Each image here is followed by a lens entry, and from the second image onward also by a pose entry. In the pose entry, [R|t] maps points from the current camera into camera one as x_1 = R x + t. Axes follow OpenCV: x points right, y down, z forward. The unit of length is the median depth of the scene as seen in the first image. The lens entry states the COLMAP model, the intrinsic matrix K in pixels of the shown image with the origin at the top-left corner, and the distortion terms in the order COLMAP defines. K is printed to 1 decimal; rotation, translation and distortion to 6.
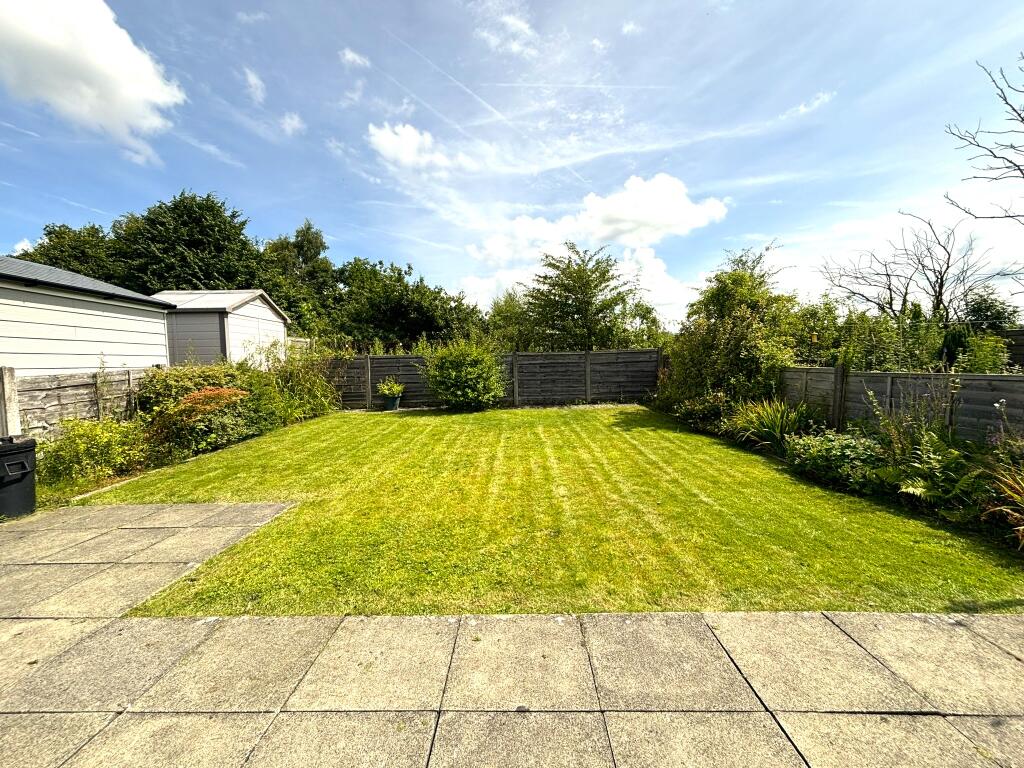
lens RADIAL K [[415.8, 0, 510.8], [0, 415.8, 386.7], [0, 0, 1]] dist [-0.002810, 0.000529]
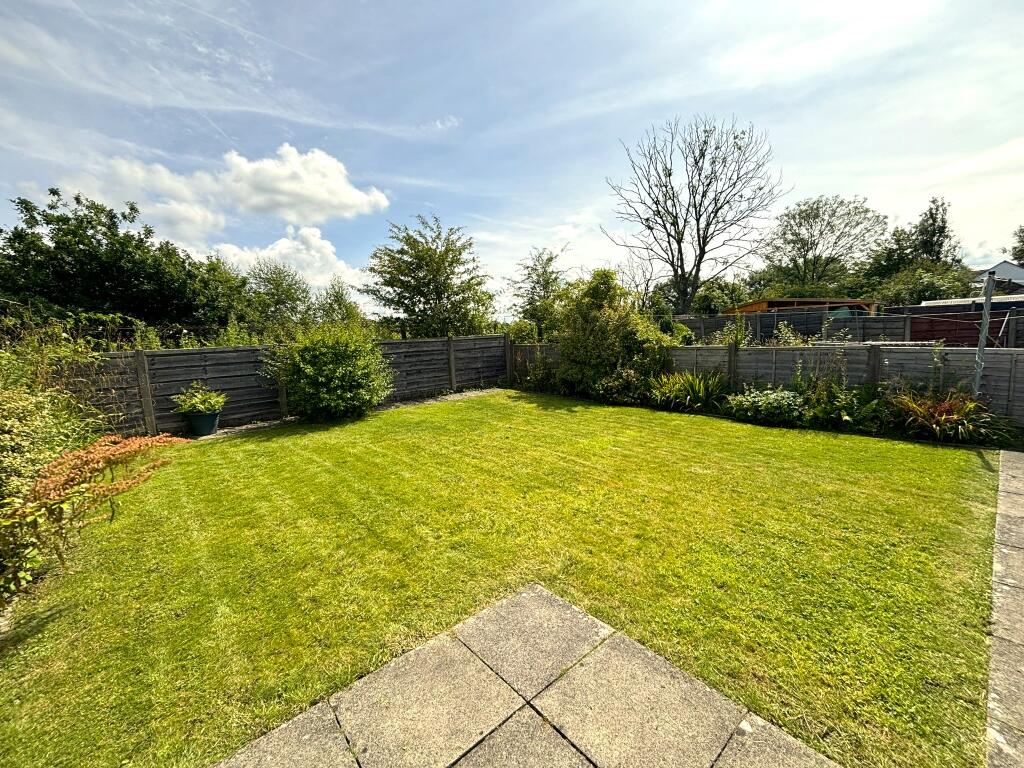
lens RADIAL K [[415.8, 0, 508.6], [0, 415.8, 383.3], [0, 0, 1]] dist [-0.002810, 0.000529]
pose [[0.746790, -0.089548, 0.659004, -0.386863], [0.071606, 0.995960, 0.054190, -0.026094], [-0.661194, 0.006720, 0.750185, 0.227479]]
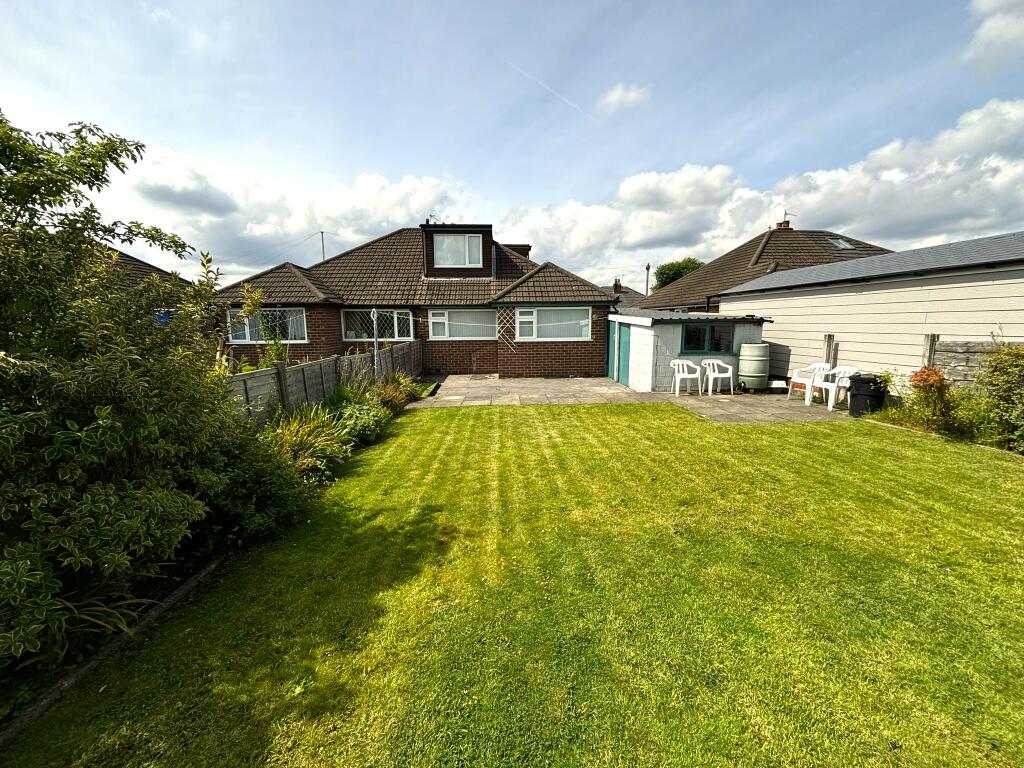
lens RADIAL K [[415.8, 0, 508.6], [0, 415.8, 387.5], [0, 0, 1]] dist [-0.002810, 0.000529]
pose [[-0.998225, 0.045657, -0.038244, 0.162136], [0.036490, 0.976336, 0.213159, -0.101485], [0.047071, 0.211385, -0.976269, 1.053256]]
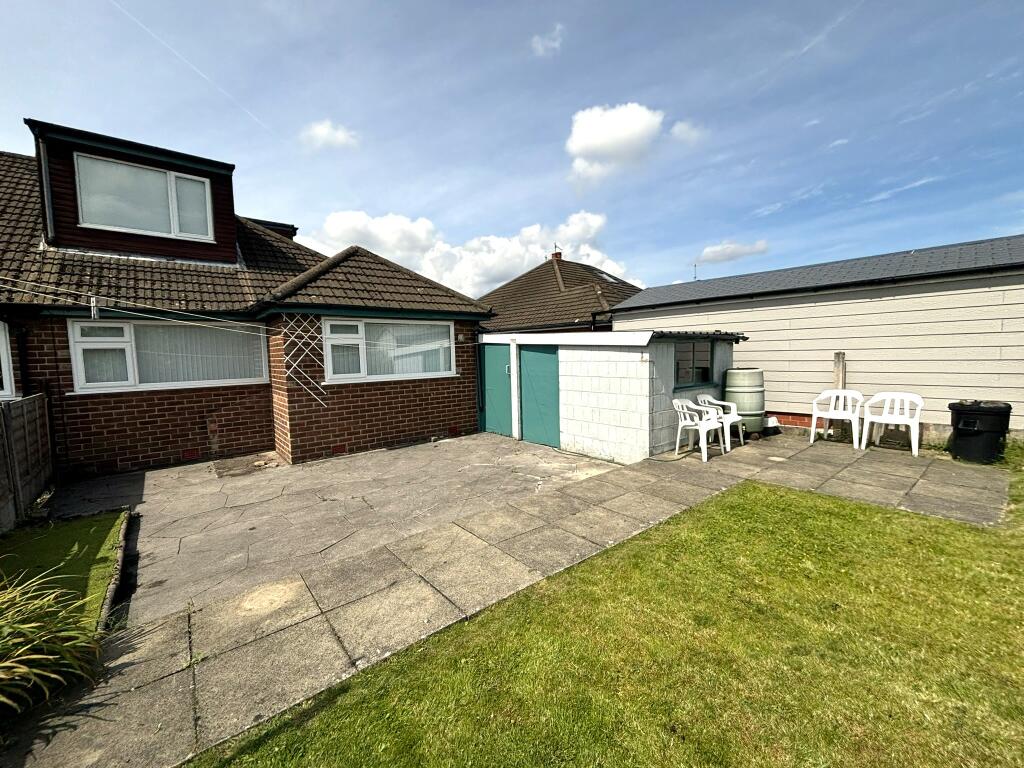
lens RADIAL K [[415.8, 0, 513.1], [0, 415.8, 384.2], [0, 0, 1]] dist [-0.002810, 0.000529]
pose [[-0.761821, 0.096938, -0.640494, 0.282621], [0.010161, 0.990406, 0.137812, -0.048625], [0.647708, 0.098480, -0.755497, 0.402496]]
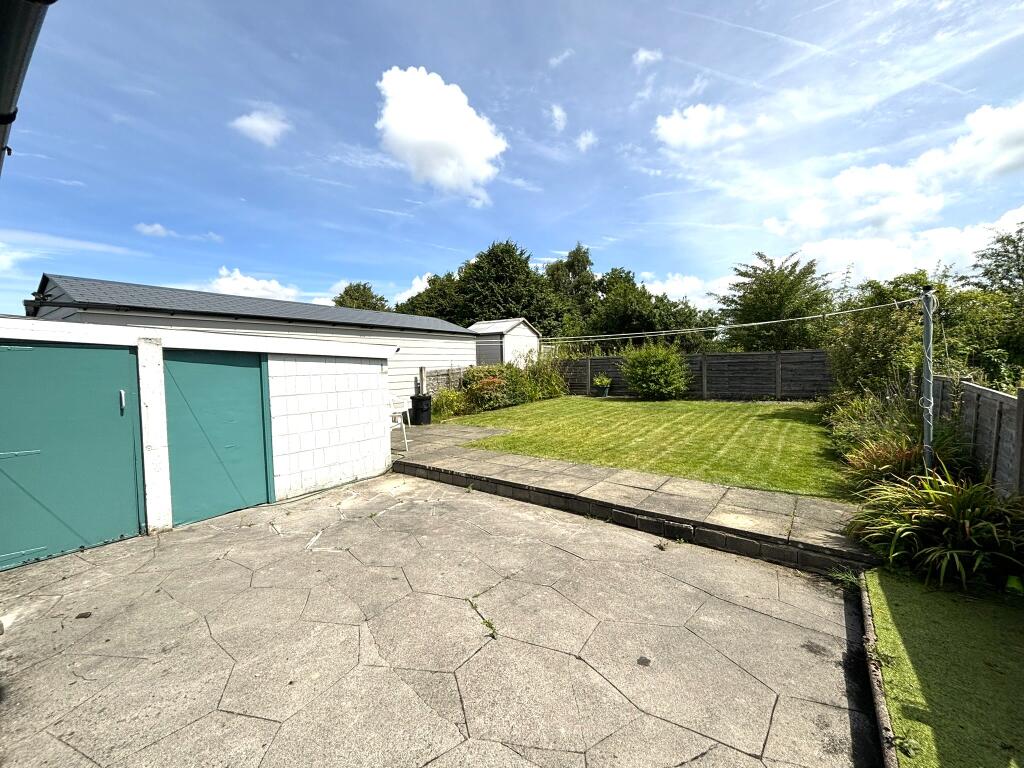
lens RADIAL K [[415.8, 0, 511.3], [0, 415.8, 390.2], [0, 0, 1]] dist [-0.002810, 0.000529]
pose [[0.805805, 0.038162, -0.590950, 0.297079], [-0.026909, 0.999250, 0.027837, 0.004195], [0.591569, -0.006530, 0.806228, -0.301599]]
